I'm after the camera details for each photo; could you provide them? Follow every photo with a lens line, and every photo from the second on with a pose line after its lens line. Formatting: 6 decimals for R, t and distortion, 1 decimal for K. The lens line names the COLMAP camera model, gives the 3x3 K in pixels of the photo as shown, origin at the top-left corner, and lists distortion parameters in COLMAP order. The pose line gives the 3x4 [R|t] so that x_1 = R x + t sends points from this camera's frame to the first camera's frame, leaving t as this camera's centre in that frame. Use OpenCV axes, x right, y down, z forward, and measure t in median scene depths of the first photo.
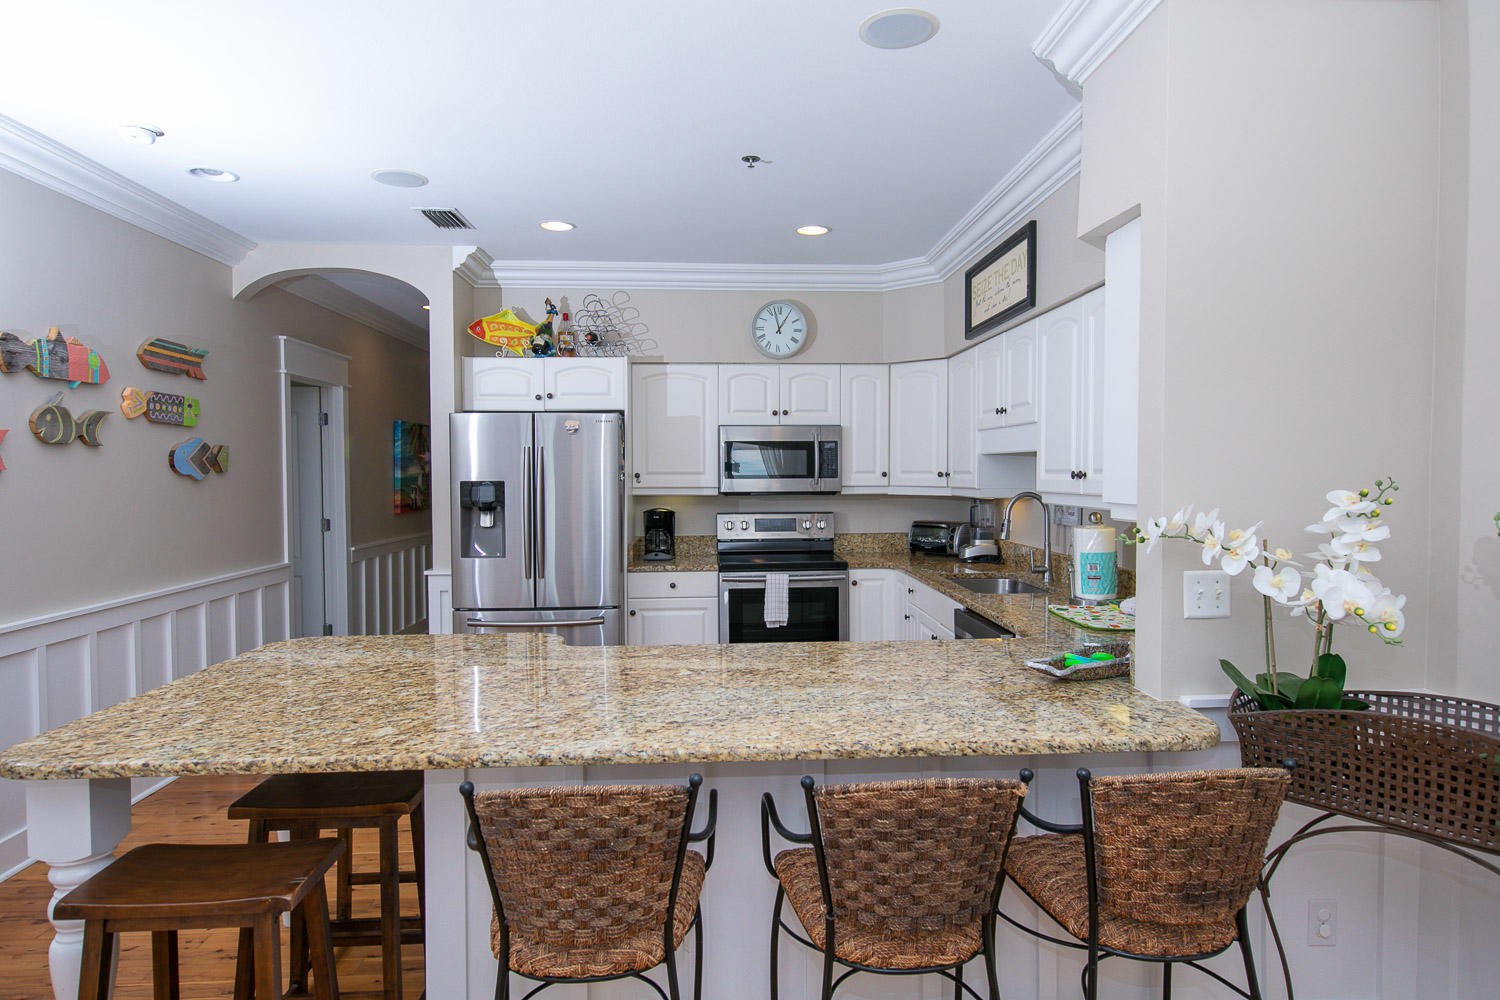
lens RADIAL K [[870.7, 0, 750.0], [0, 870.7, 500.0], [0, 0, 1]] dist [0.006450, 0.001374]
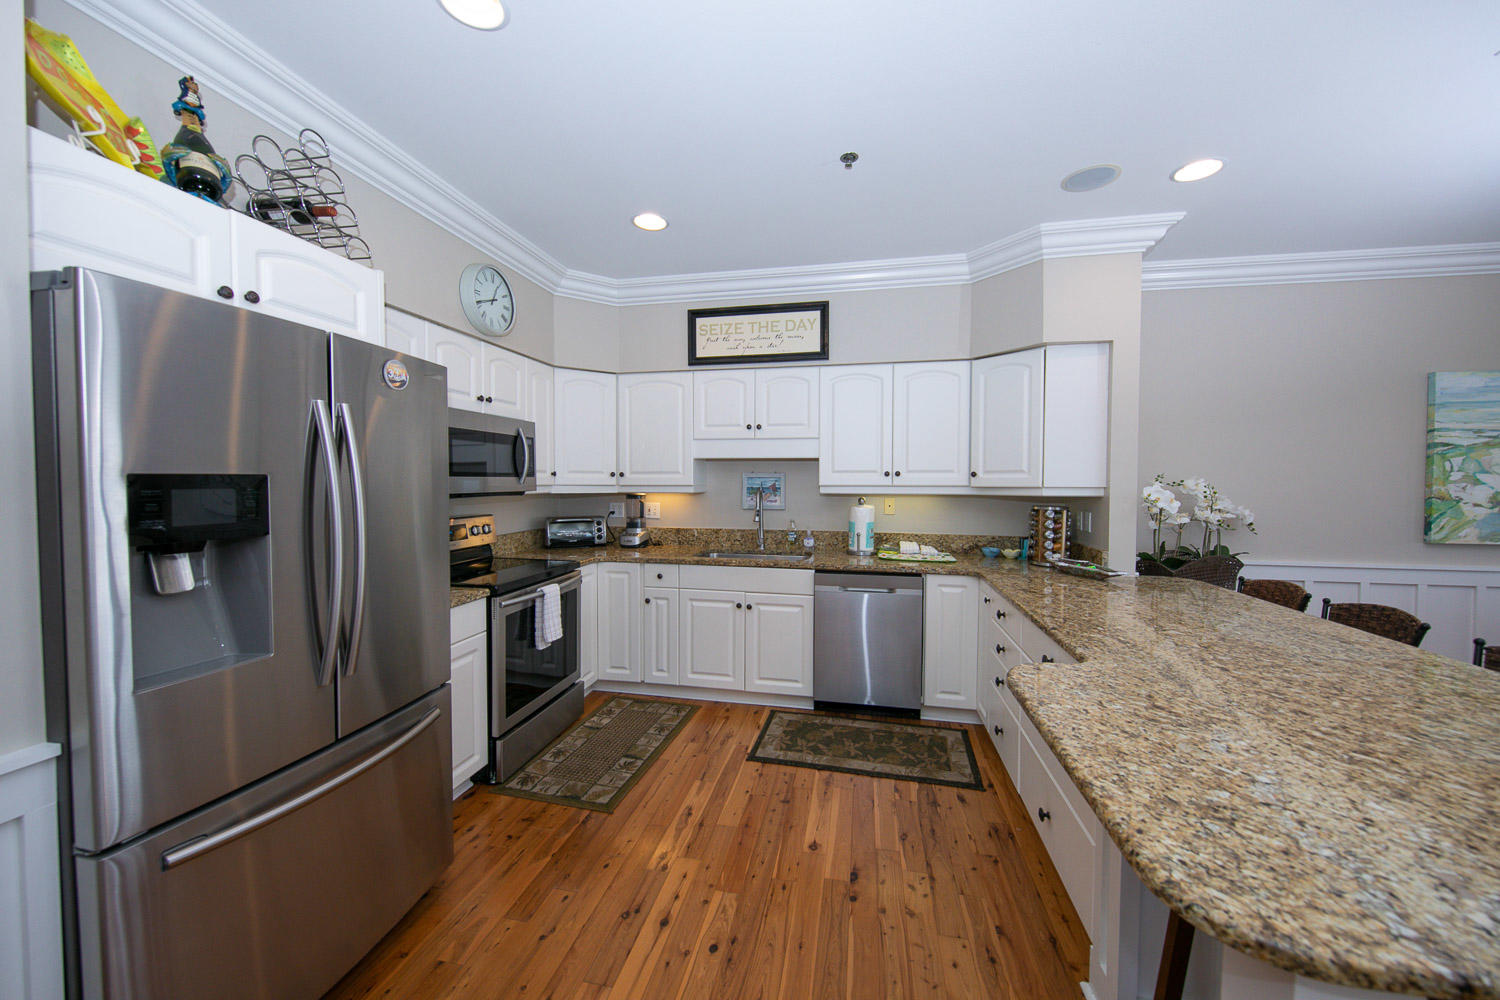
lens RADIAL K [[558.0, 0, 753.2], [0, 558.0, 496.8], [0, 0, 1]] dist [0.007730, -0.004757]
pose [[0.243696, -0.025823, 0.969508, -0.454905], [0.028734, 0.999399, 0.019396, -0.008963], [-0.969426, 0.023131, 0.244291, 0.652999]]
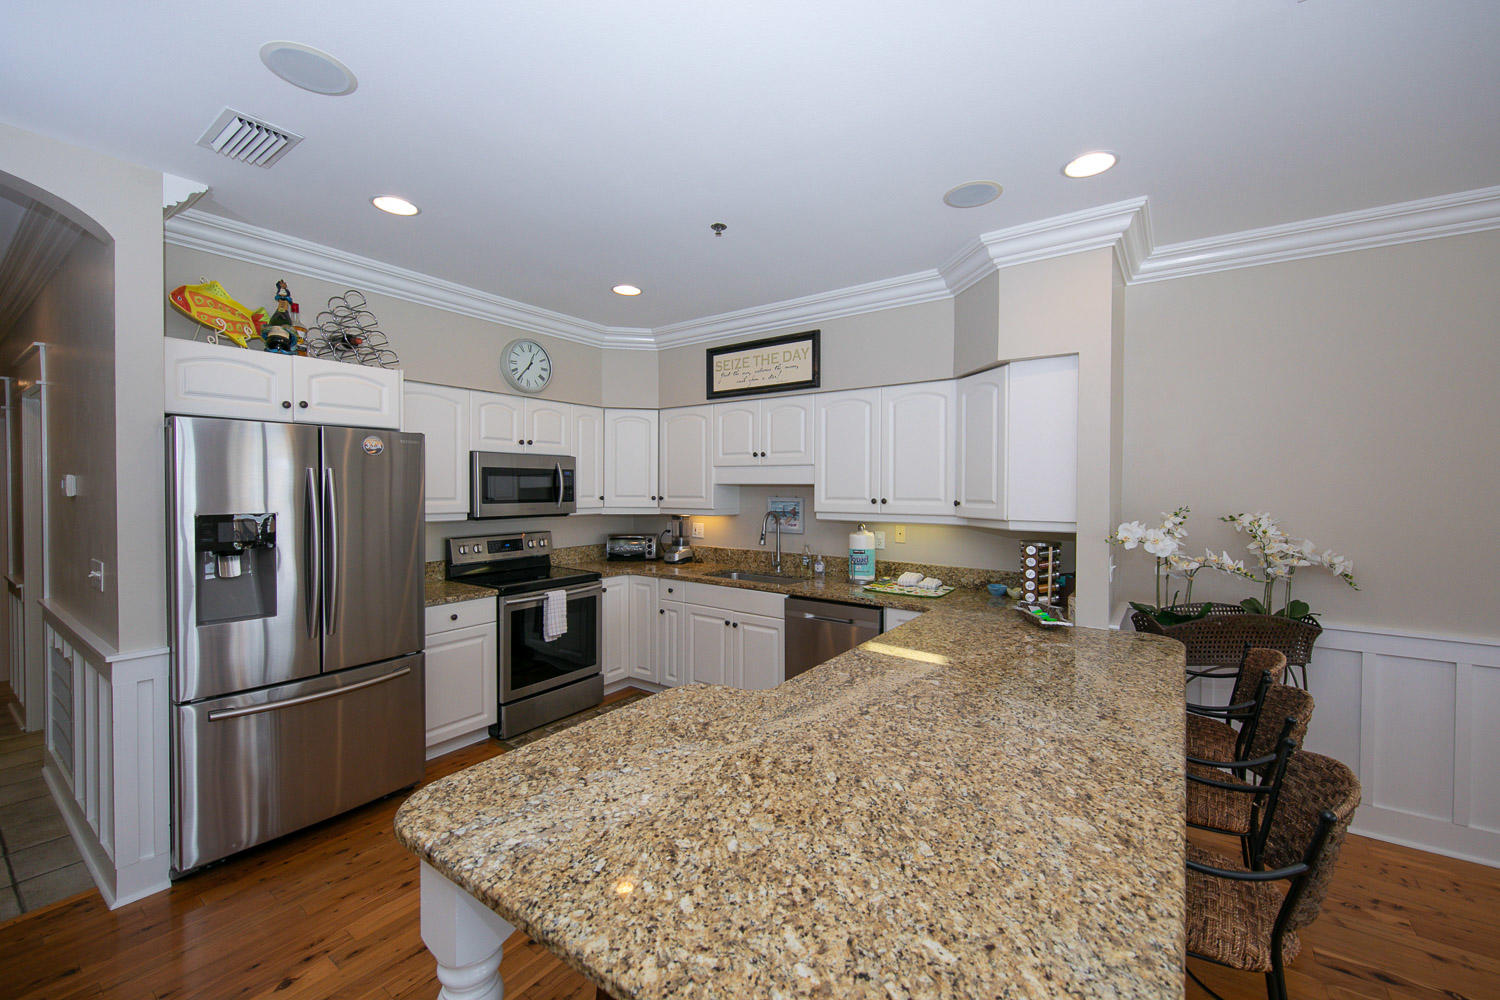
lens RADIAL K [[609.2, 0, 752.3], [0, 609.2, 496.6], [0, 0, 1]] dist [0.004422, 0.000003]
pose [[0.622080, -0.006612, 0.782926, -0.407131], [0.020593, 0.999757, -0.007919, -0.021614], [-0.782683, 0.021049, 0.622065, 0.325338]]
